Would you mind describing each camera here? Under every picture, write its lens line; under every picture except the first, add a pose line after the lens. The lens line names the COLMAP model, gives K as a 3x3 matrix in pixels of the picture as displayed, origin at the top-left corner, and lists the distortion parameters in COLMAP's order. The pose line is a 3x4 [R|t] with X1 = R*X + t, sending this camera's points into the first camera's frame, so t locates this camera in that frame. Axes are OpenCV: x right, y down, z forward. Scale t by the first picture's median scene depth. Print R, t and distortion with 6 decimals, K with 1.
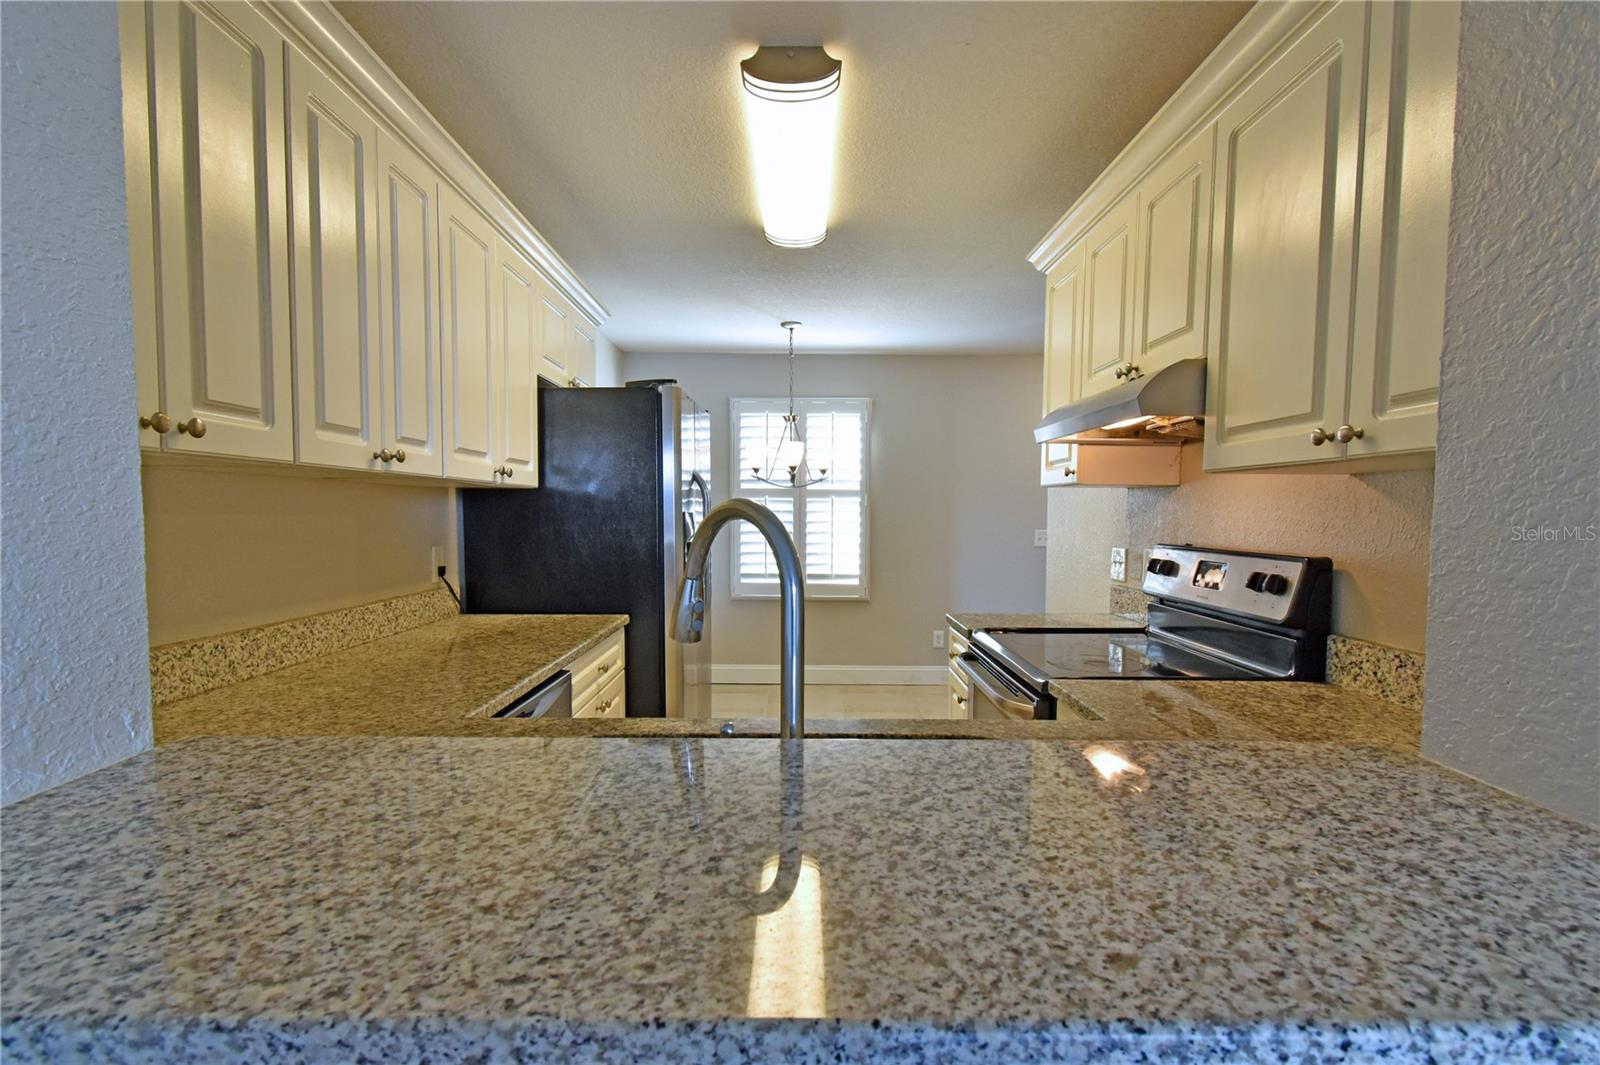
lens RADIAL K [[776.9, 0, 792.4], [0, 776.9, 550.6], [0, 0, 1]] dist [0.009643, -0.000257]
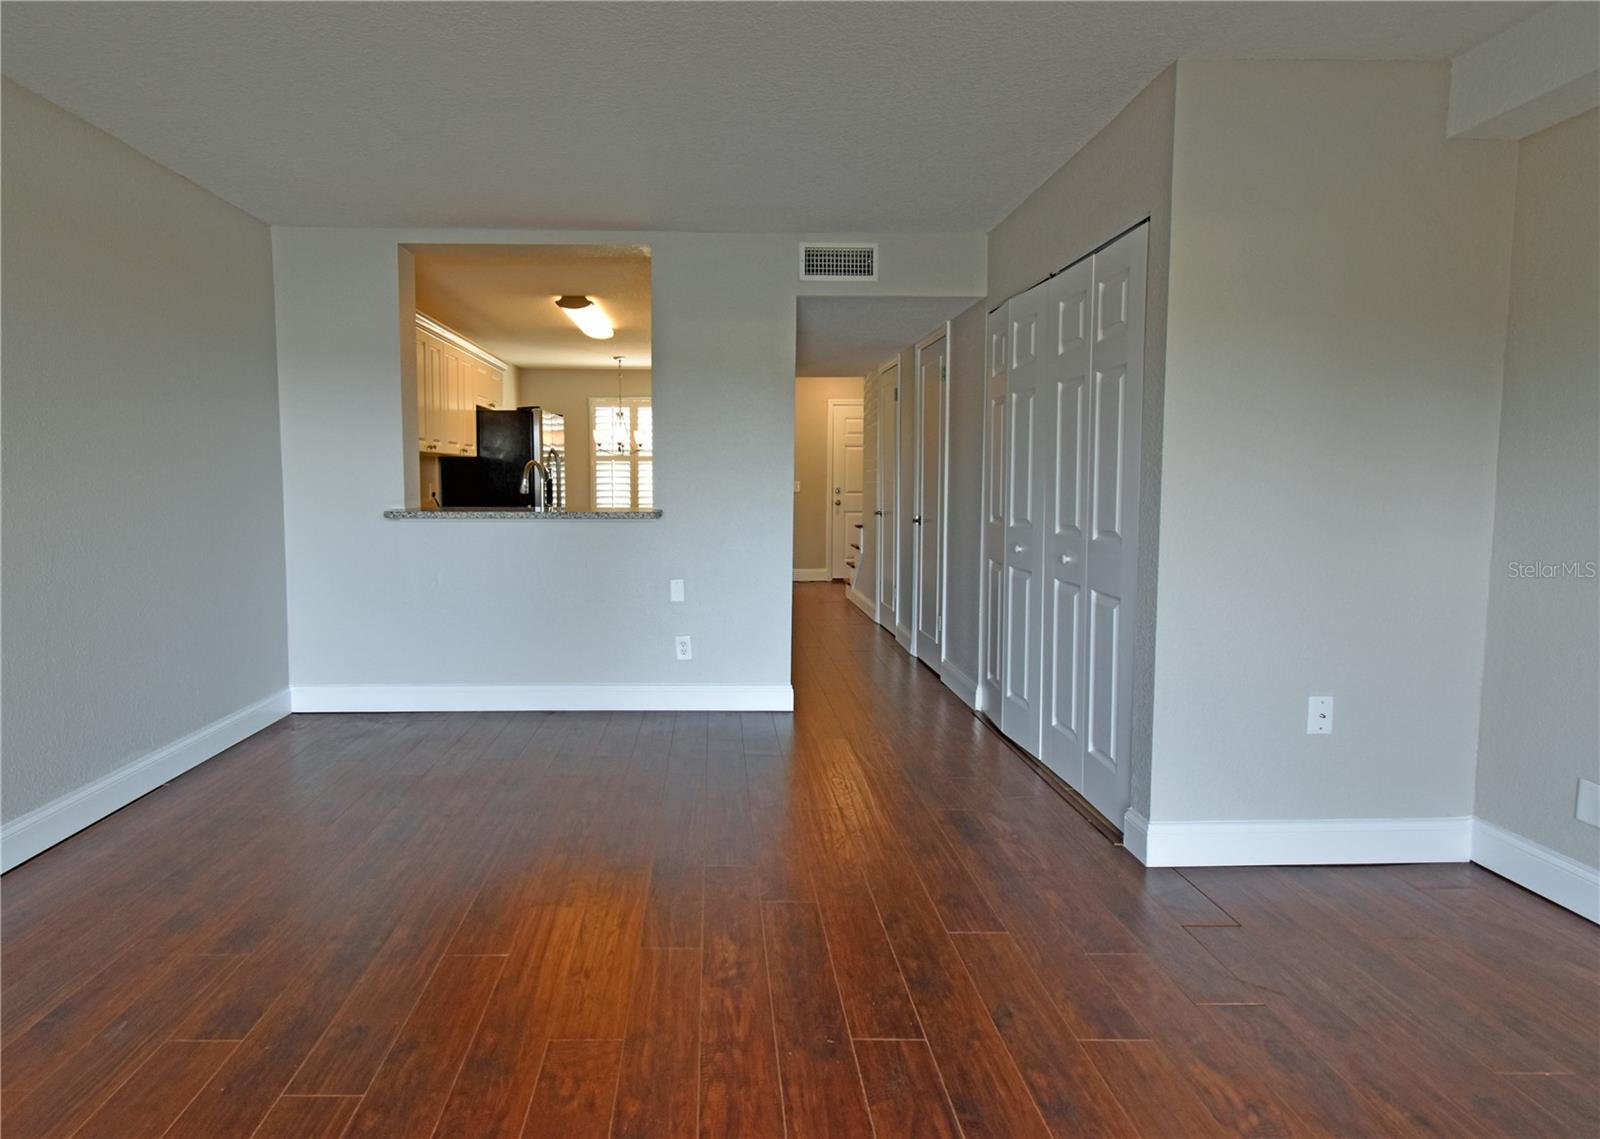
lens RADIAL K [[809.3, 0, 728.6], [0, 809.3, 543.5], [0, 0, 1]] dist [0.003768, 0.000569]
pose [[0.999752, -0.003899, 0.021909, 0.326105], [0.003197, 0.999483, 0.031978, 0.091640], [-0.022023, -0.031900, 0.999248, -1.283716]]
